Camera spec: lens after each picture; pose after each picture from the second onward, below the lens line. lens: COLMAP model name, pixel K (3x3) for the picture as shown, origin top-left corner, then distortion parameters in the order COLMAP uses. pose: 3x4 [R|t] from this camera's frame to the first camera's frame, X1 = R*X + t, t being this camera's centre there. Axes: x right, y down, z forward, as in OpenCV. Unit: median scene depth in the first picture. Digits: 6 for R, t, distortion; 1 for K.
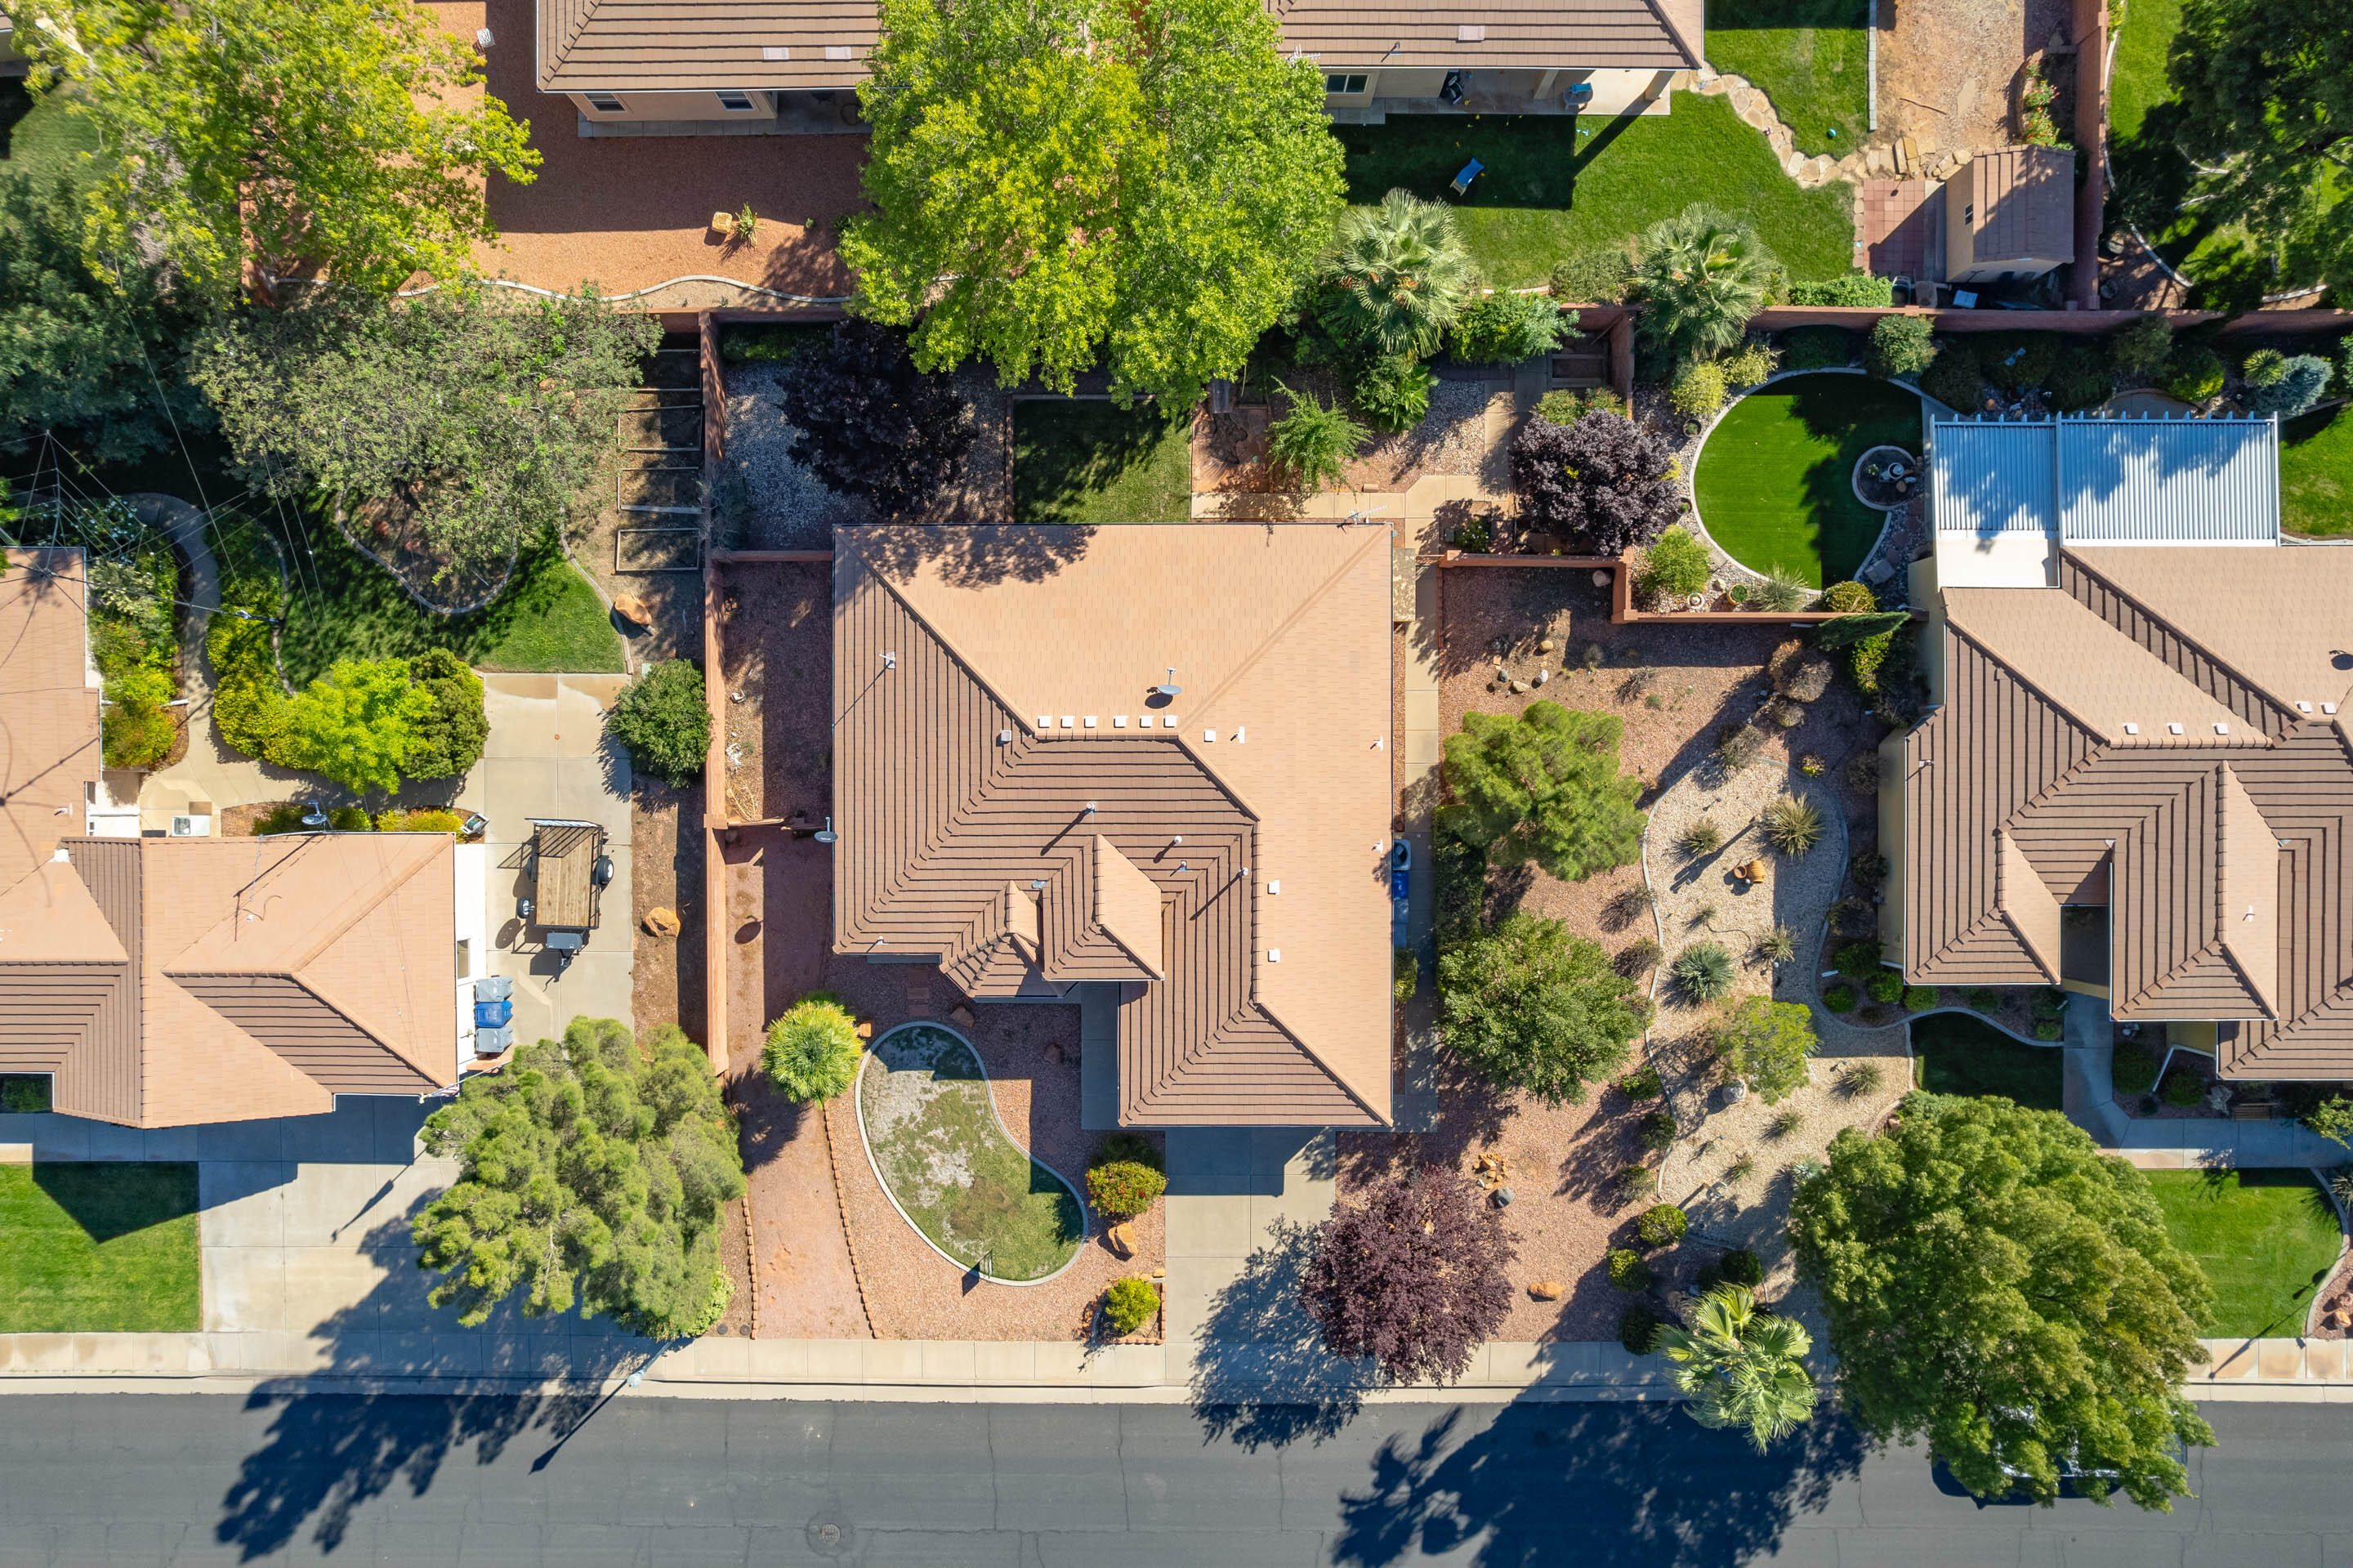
lens RADIAL K [[1507.8, 0, 1148.8], [0, 1507.8, 788.4], [0, 0, 1]] dist [-0.078188, 0.073493]
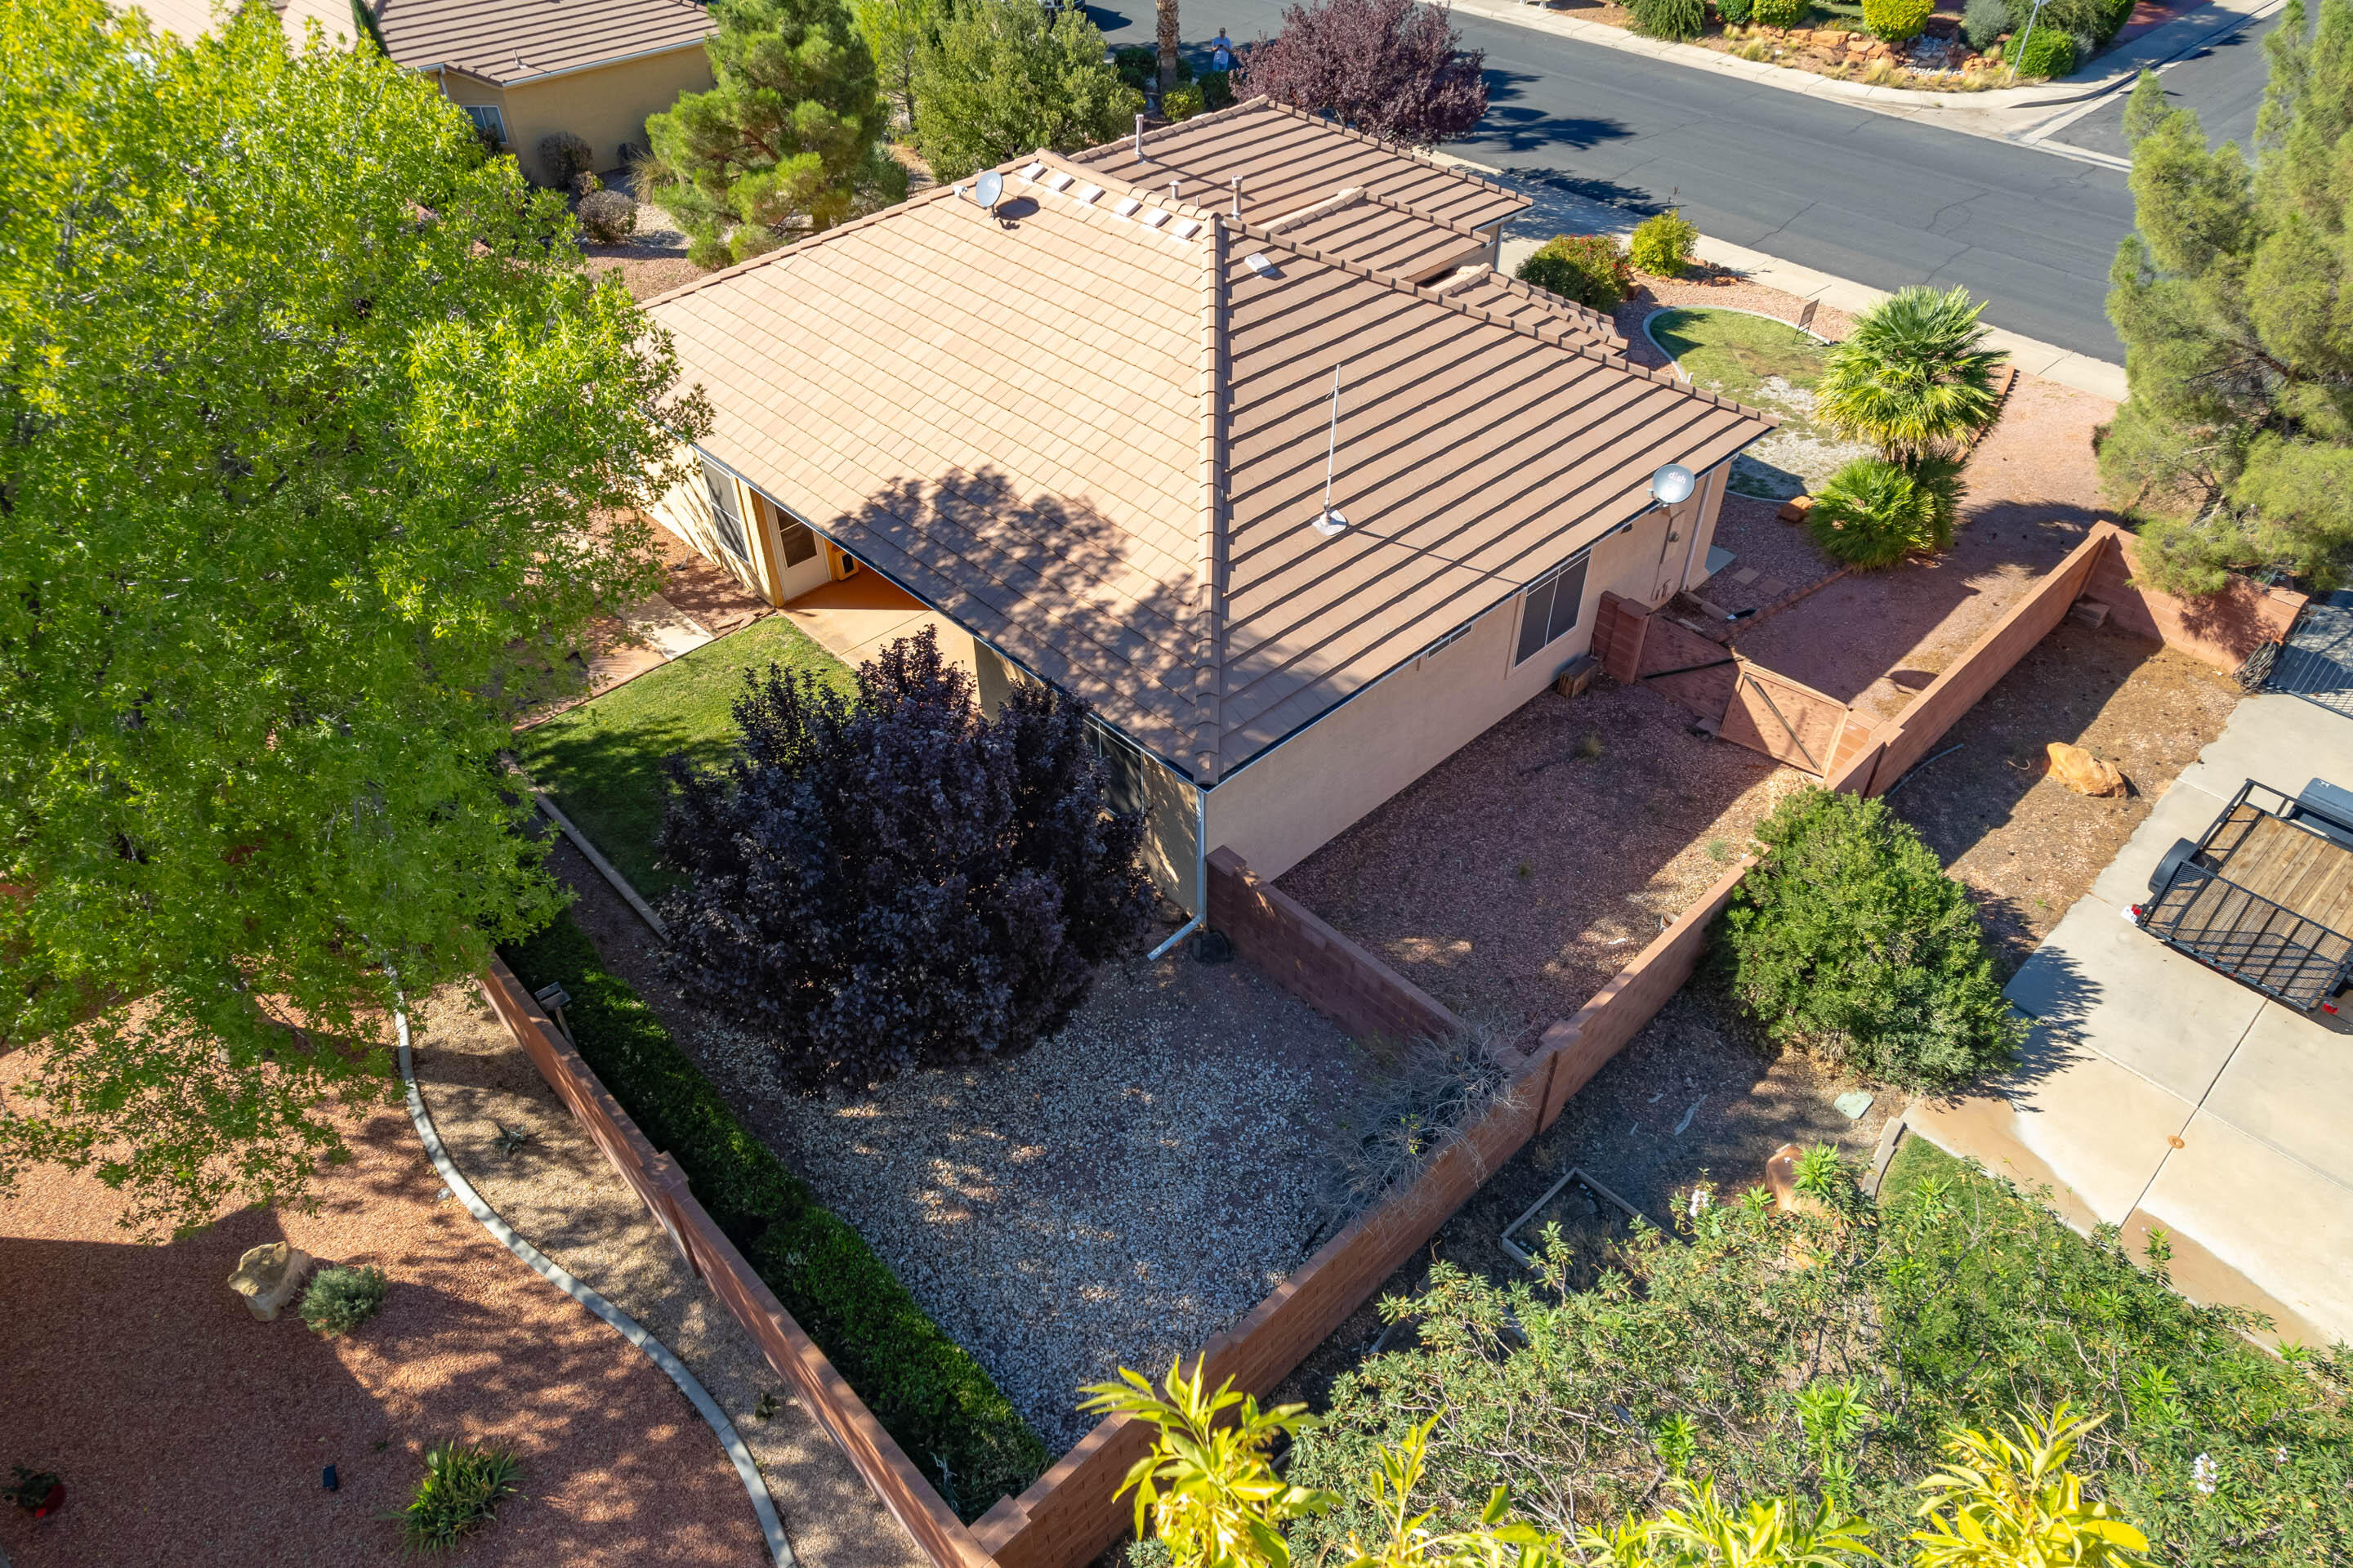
lens RADIAL K [[1507.8, 0, 1207.5], [0, 1507.8, 796.2], [0, 0, 1]] dist [-0.078188, 0.073493]
pose [[-0.697709, -0.469399, 0.541171, -0.394633], [0.716354, -0.463772, 0.521300, -0.355160], [0.006282, 0.751385, 0.659834, 0.714761]]
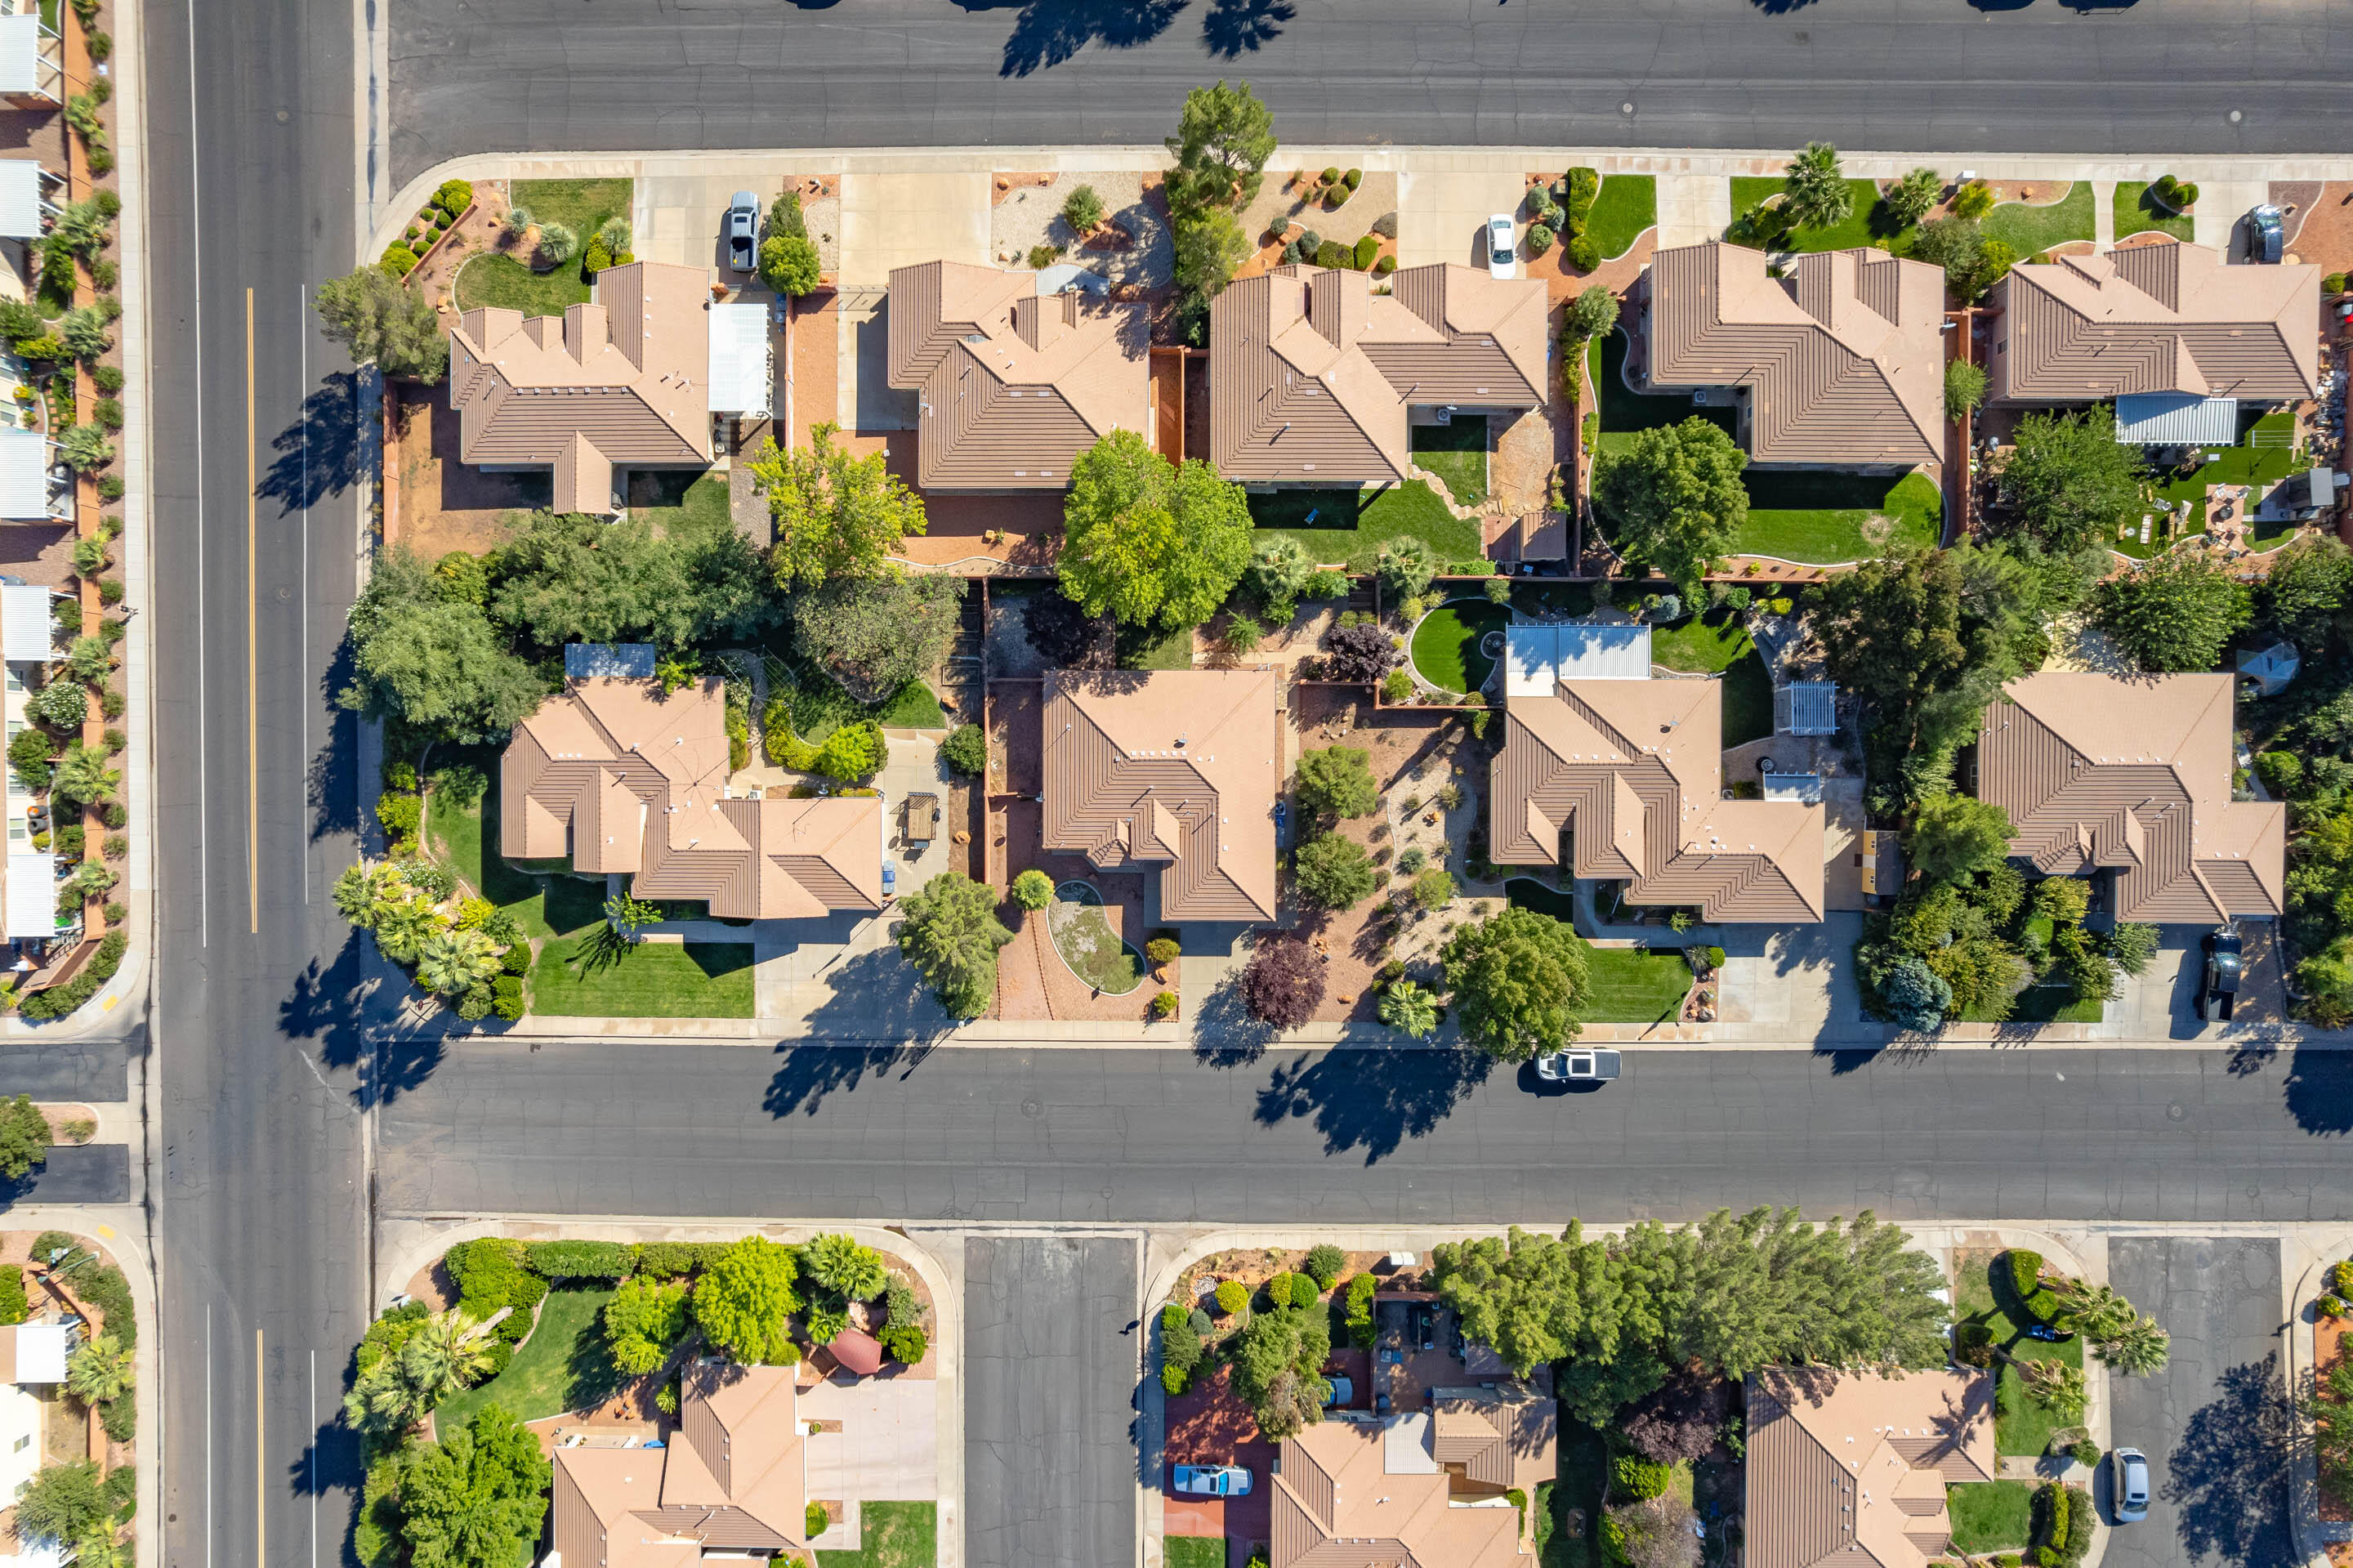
lens RADIAL K [[1507.8, 0, 1155.5], [0, 1507.8, 792.6], [0, 0, 1]] dist [-0.078188, 0.073493]
pose [[0.999996, 0.002855, 0.000806, -0.030191], [-0.002864, 0.999934, 0.011139, -0.006360], [-0.000774, -0.011142, 0.999938, -1.339427]]
